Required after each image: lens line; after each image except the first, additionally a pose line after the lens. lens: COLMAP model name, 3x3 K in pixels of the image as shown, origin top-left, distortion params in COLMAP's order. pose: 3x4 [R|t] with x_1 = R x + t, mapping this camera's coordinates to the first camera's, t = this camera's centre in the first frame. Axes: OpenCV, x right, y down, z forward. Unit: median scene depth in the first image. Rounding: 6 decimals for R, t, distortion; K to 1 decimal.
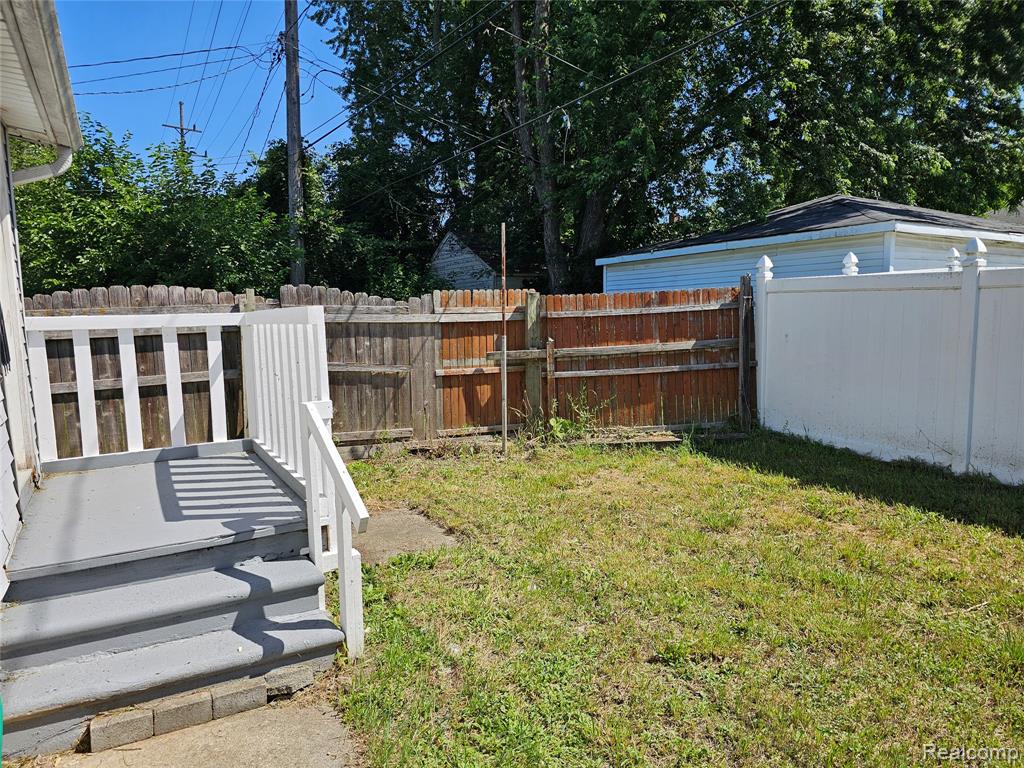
lens RADIAL K [[671.9, 0, 510.1], [0, 671.9, 391.8], [0, 0, 1]] dist [0.079784, -0.078713]
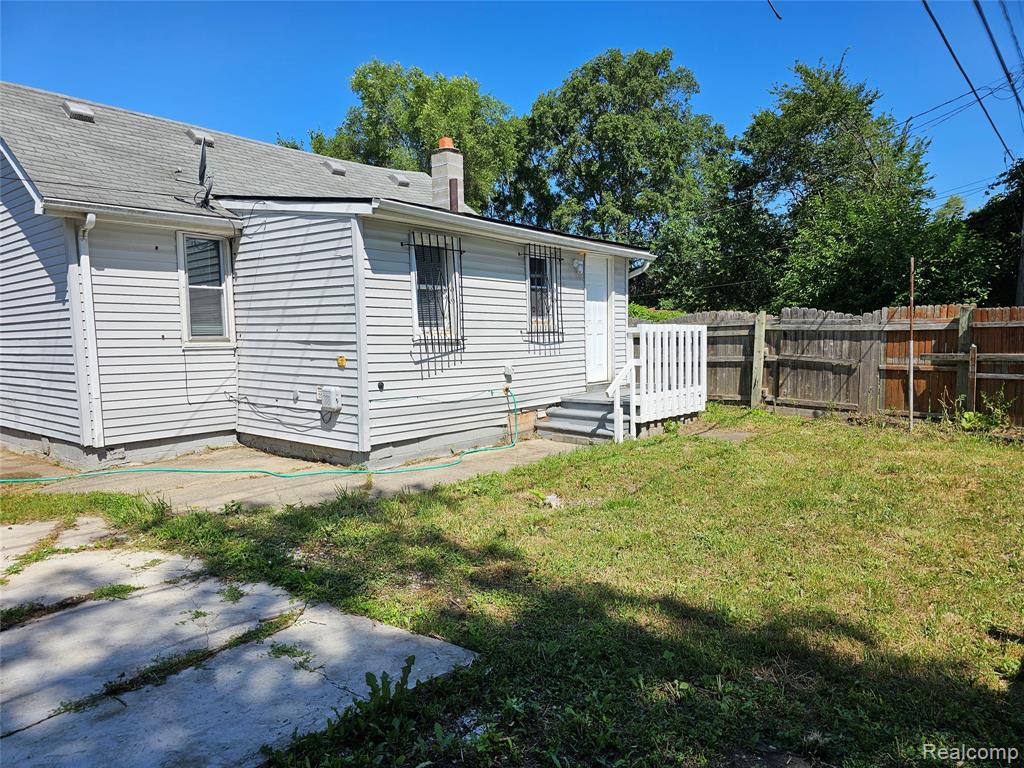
lens RADIAL K [[671.9, 0, 510.1], [0, 671.9, 391.8], [0, 0, 1]] dist [0.079784, -0.078713]
pose [[0.329534, 0.096086, -0.939241, 0.973758], [-0.100720, 0.992709, 0.066219, 0.006310], [0.938756, 0.072779, 0.336809, -0.183859]]
